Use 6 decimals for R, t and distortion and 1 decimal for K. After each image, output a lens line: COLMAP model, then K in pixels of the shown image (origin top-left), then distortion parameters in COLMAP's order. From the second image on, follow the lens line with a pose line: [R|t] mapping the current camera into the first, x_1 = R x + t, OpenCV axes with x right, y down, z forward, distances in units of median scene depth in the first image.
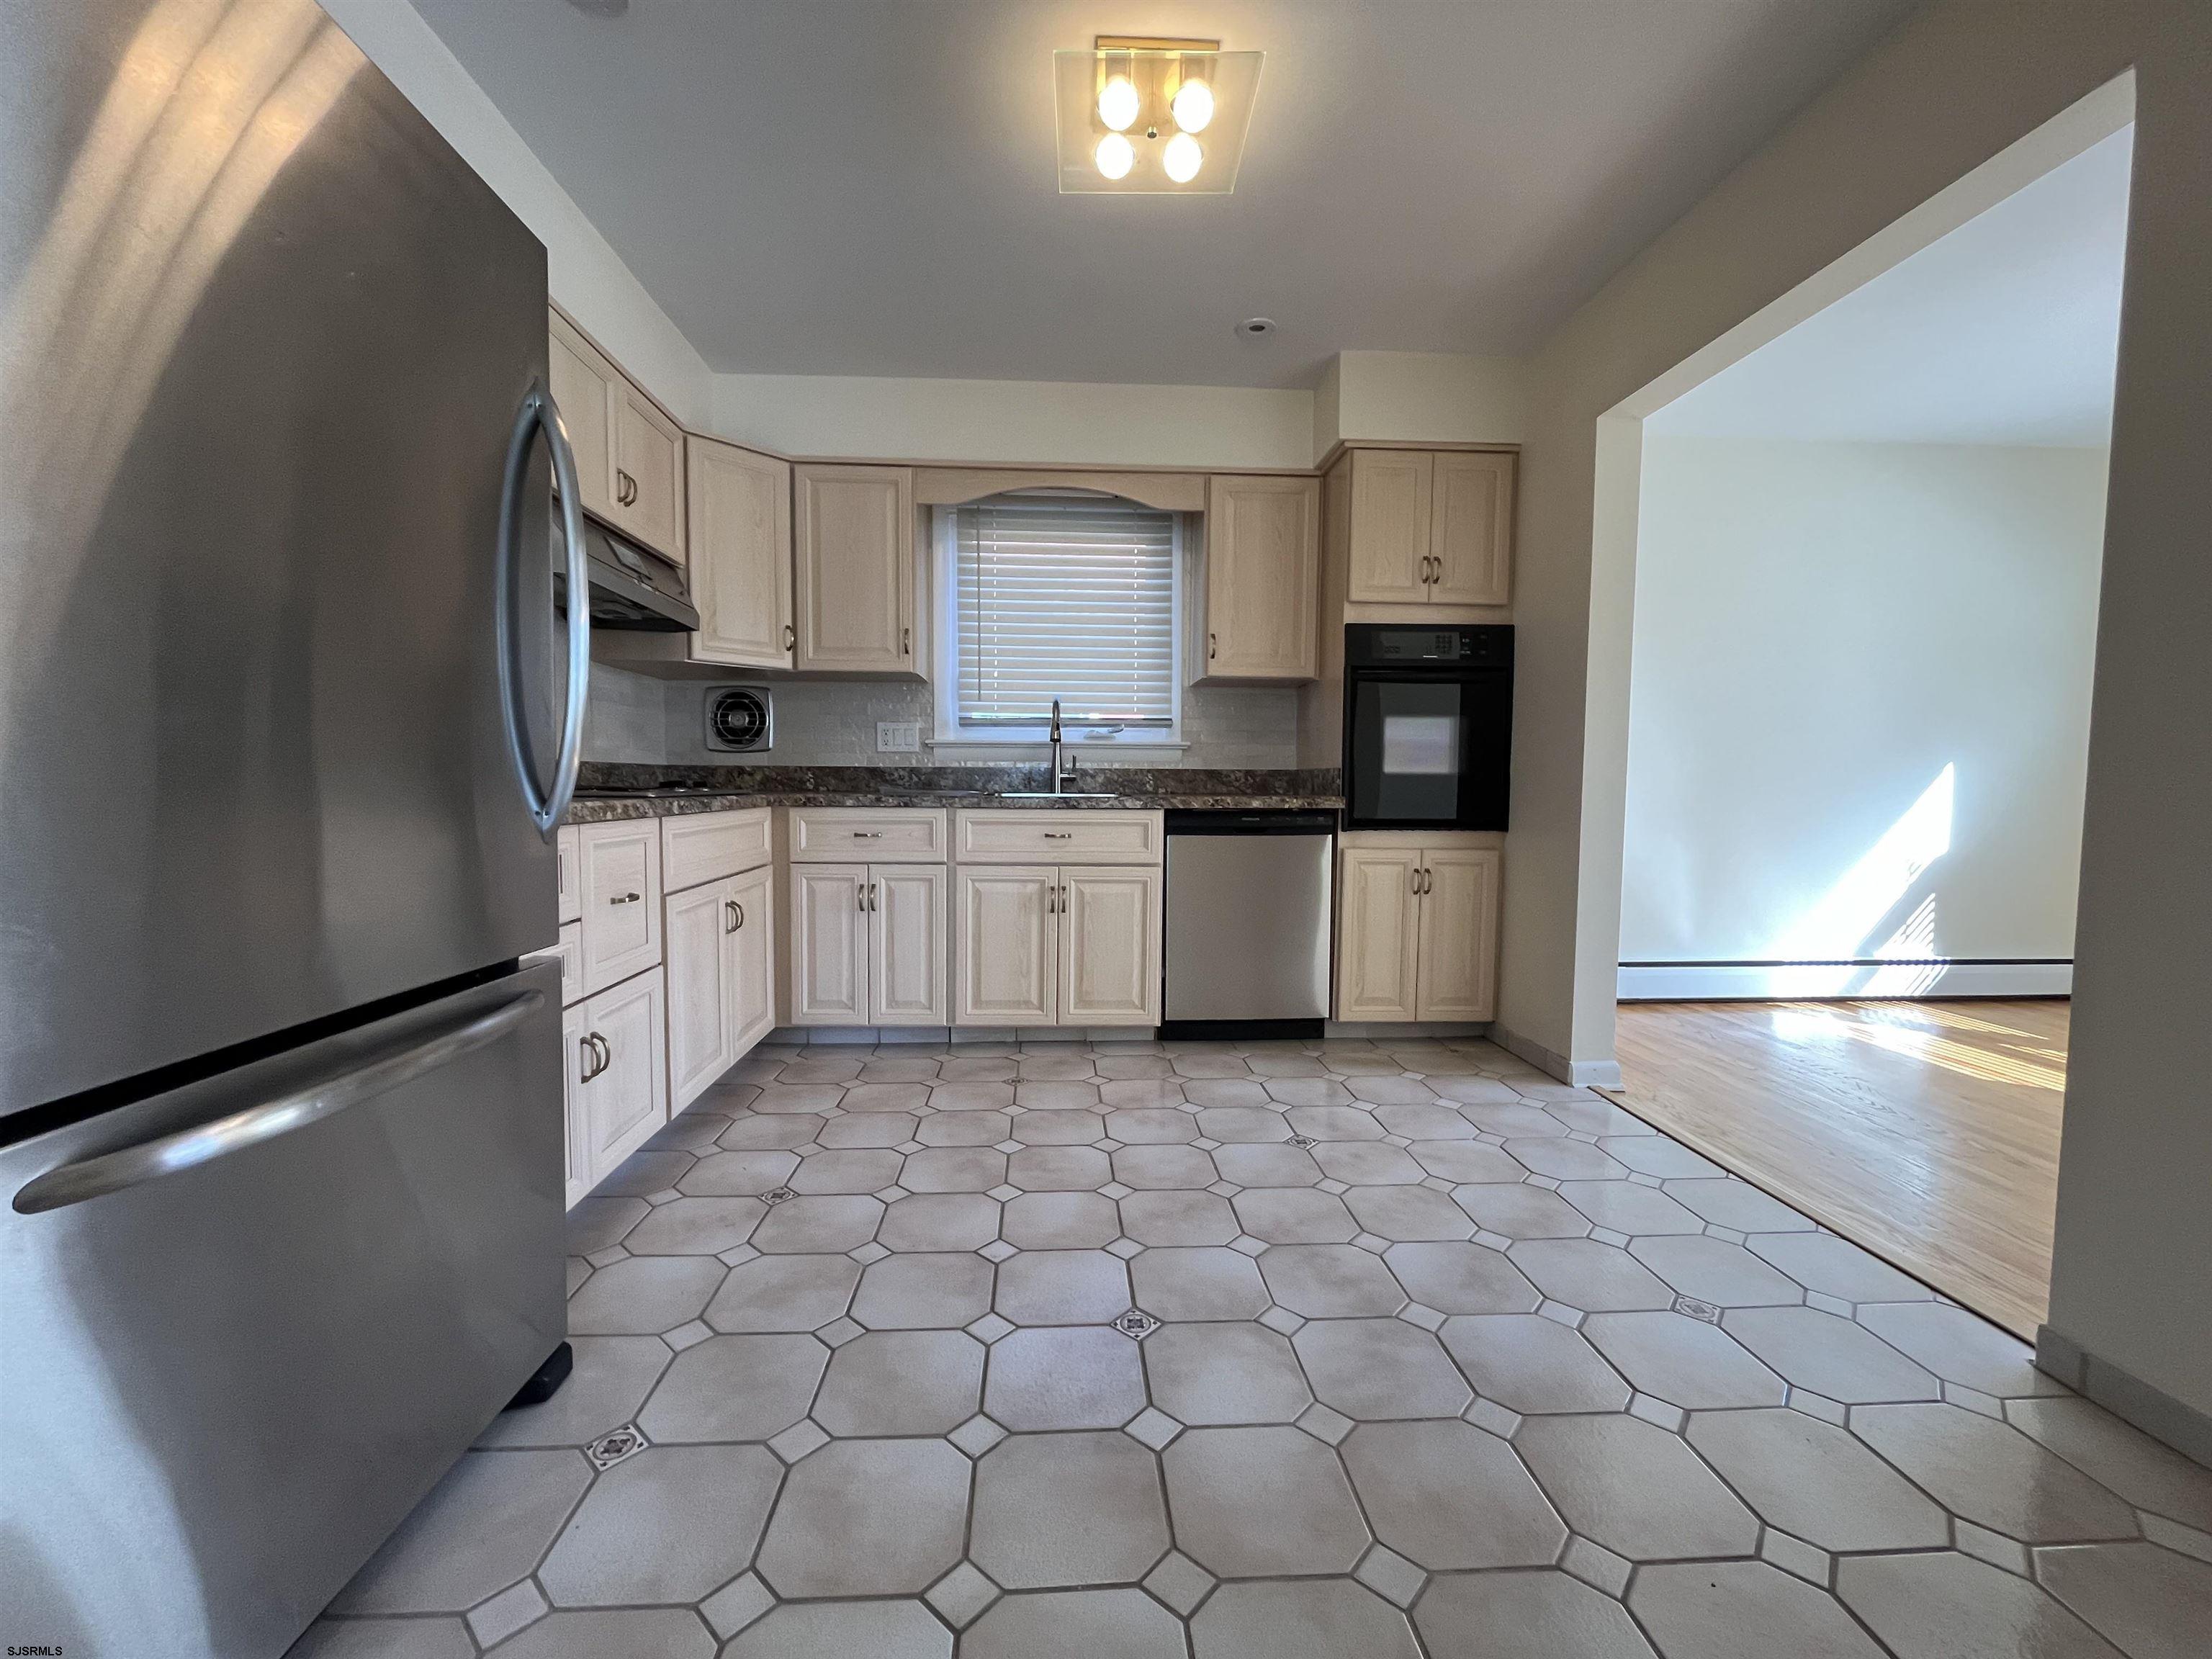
lens RADIAL K [[899.8, 0, 1101.2], [0, 899.8, 837.2], [0, 0, 1]] dist [-0.001735, -0.000271]
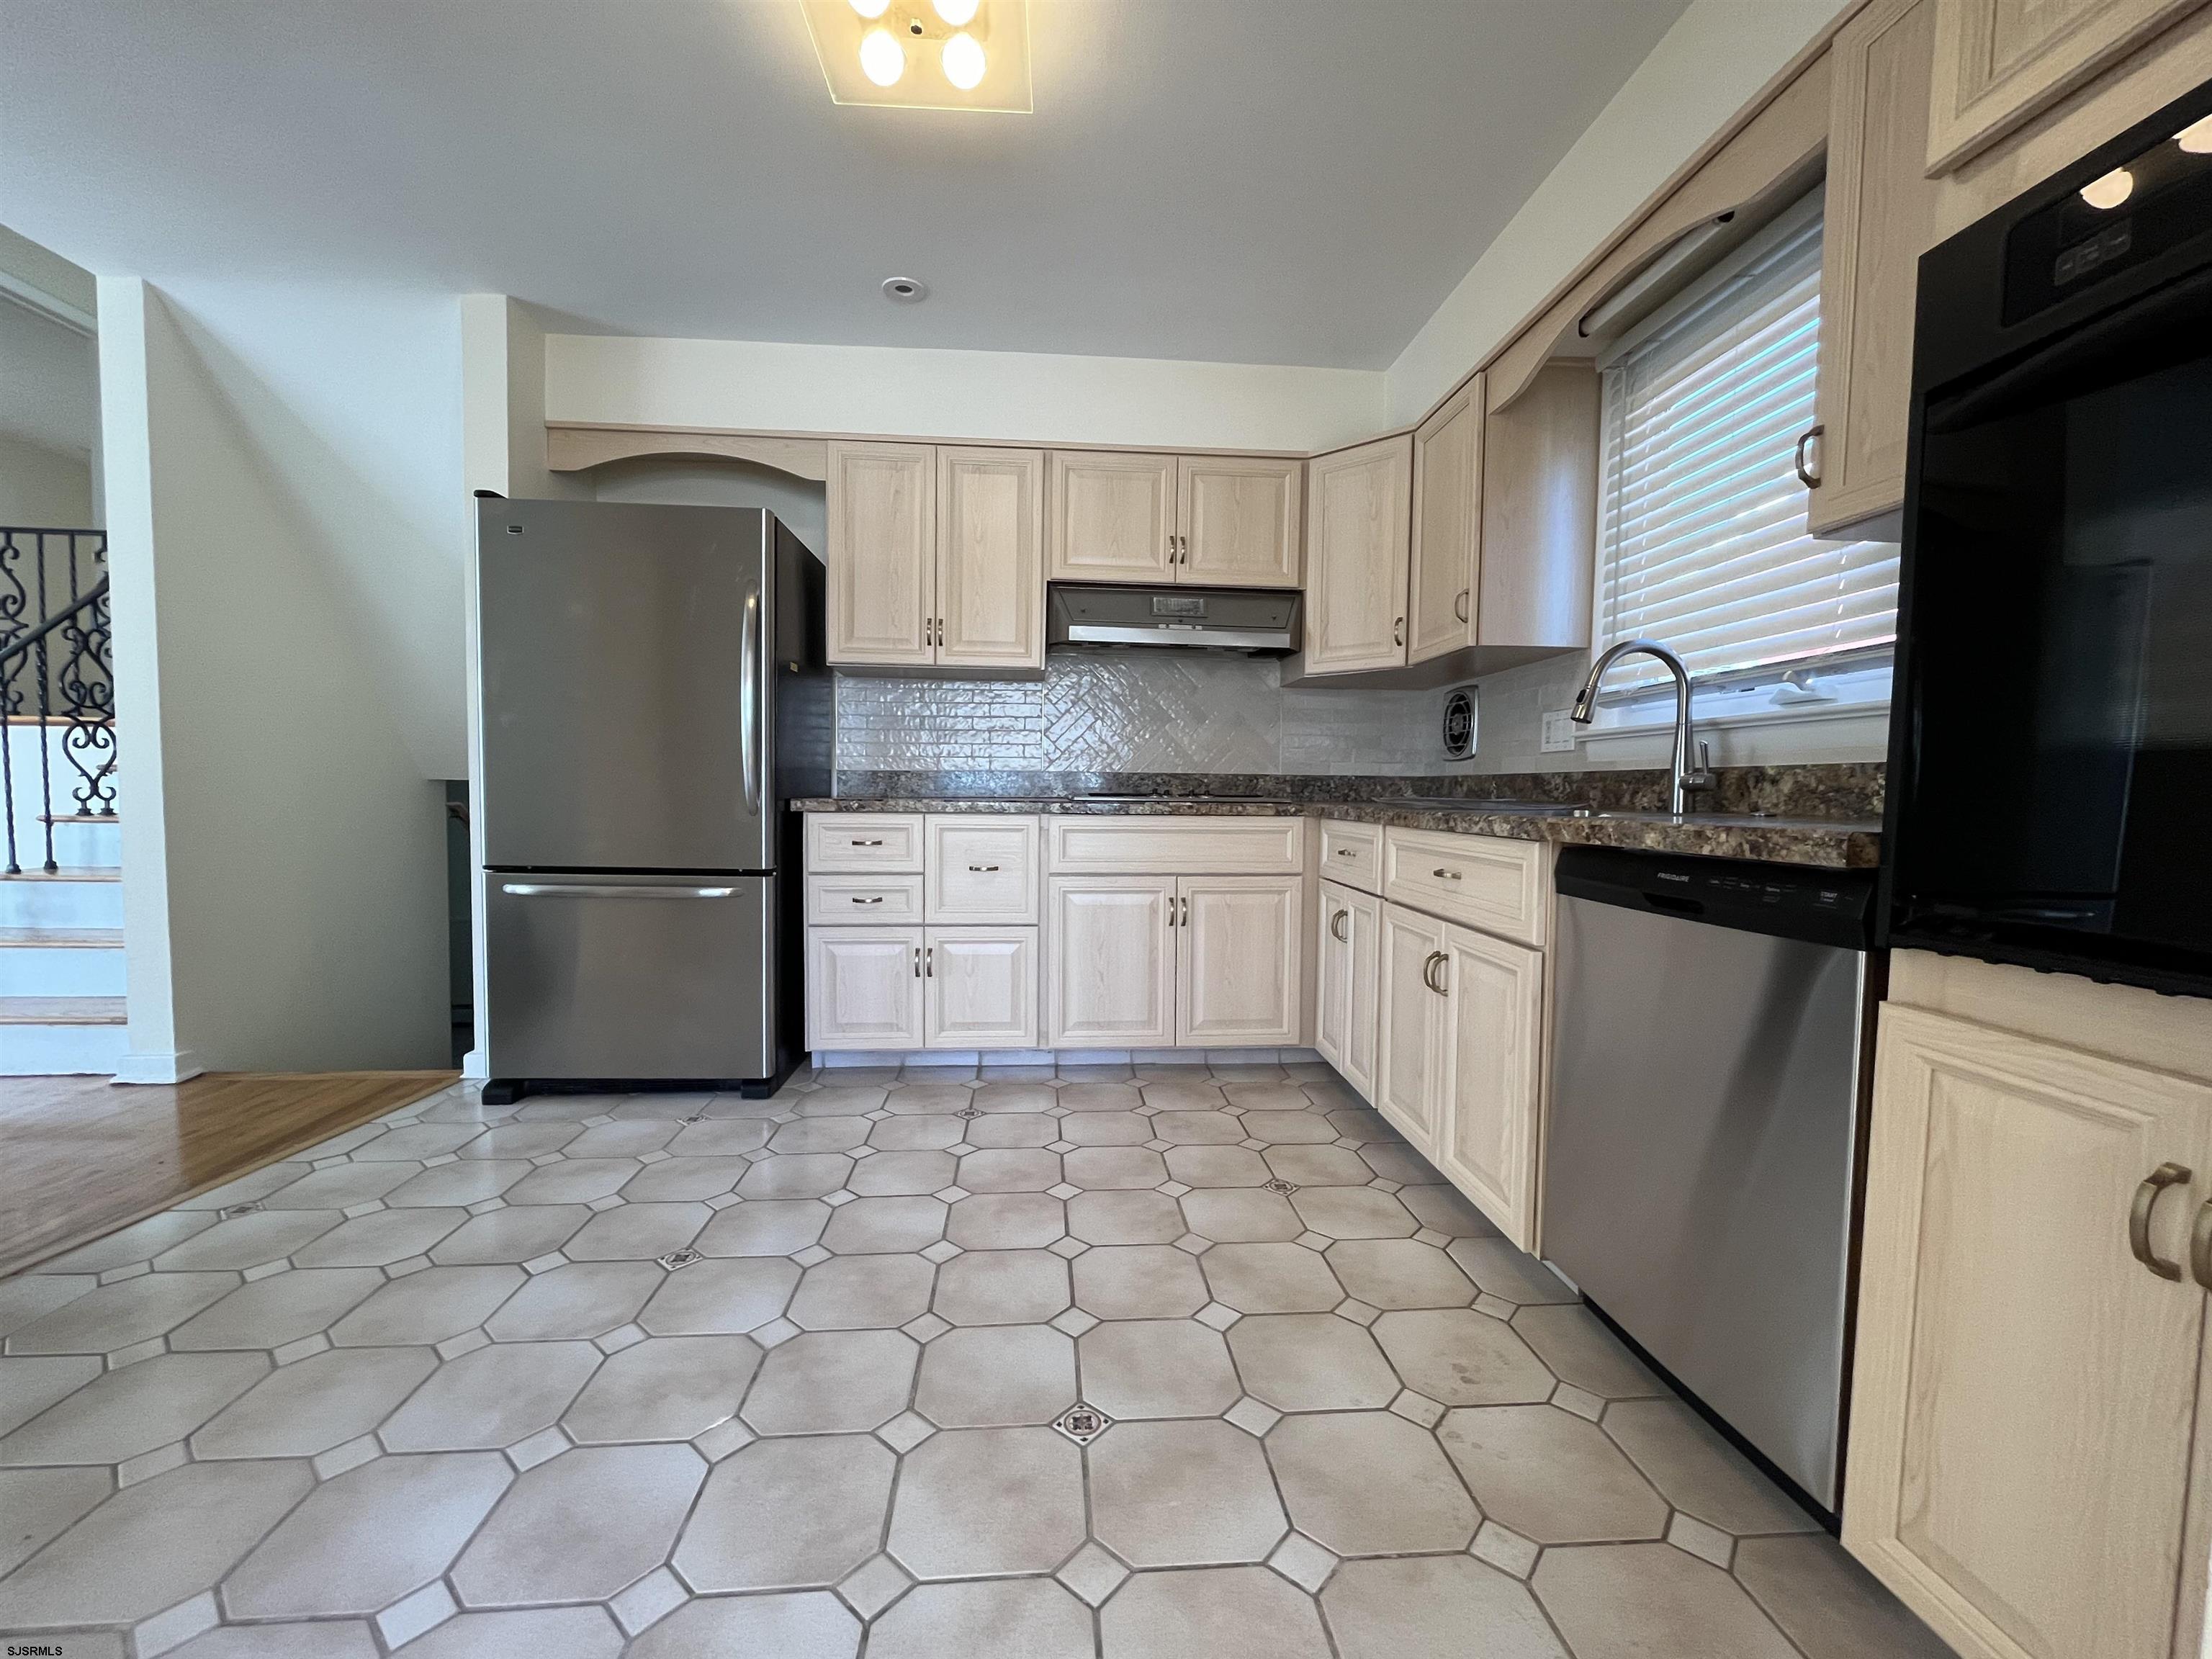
lens RADIAL K [[899.8, 0, 1101.2], [0, 899.8, 837.2], [0, 0, 1]] dist [-0.001735, -0.000271]
pose [[0.017543, 0.046788, -0.998751, 0.578990], [-0.071963, 0.996373, 0.045413, -0.038725], [0.997253, 0.071076, 0.020846, 0.736468]]
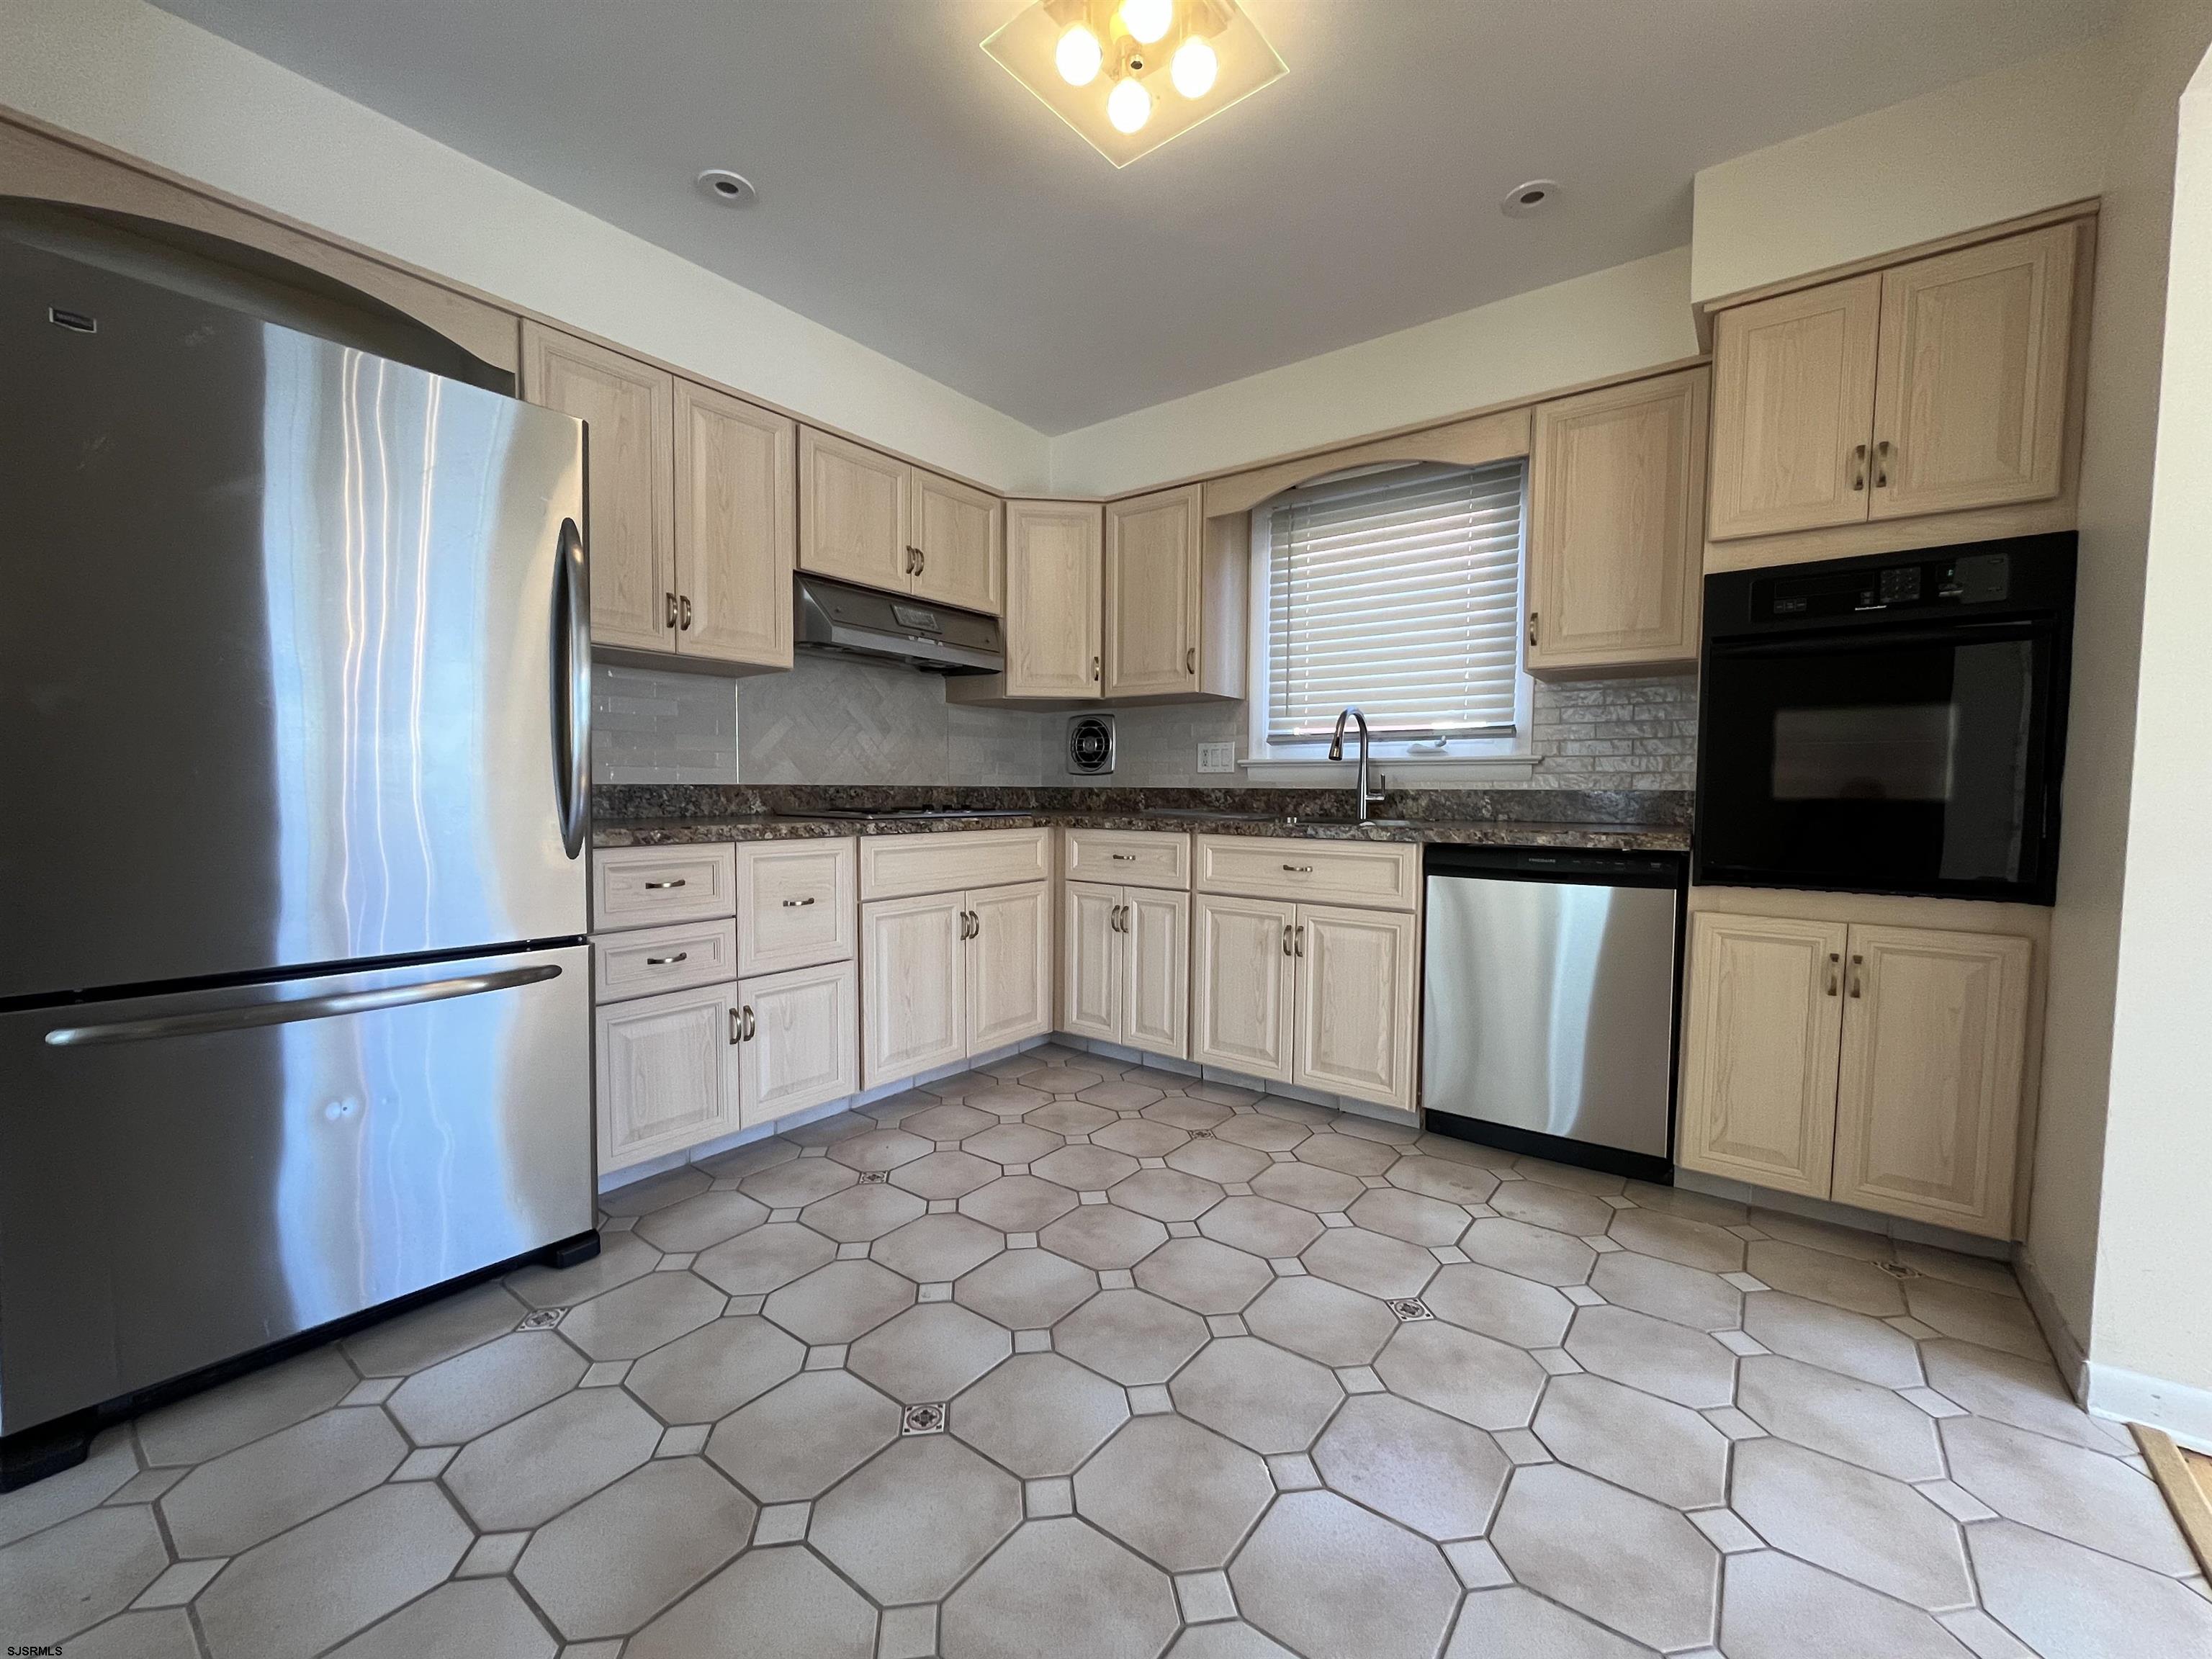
lens RADIAL K [[899.8, 0, 1101.2], [0, 899.8, 837.2], [0, 0, 1]] dist [-0.001735, -0.000271]
pose [[0.761566, 0.033636, -0.647214, 0.371537], [-0.041123, 0.999148, 0.003537, -0.027186], [0.646782, 0.023922, 0.762300, 0.206429]]
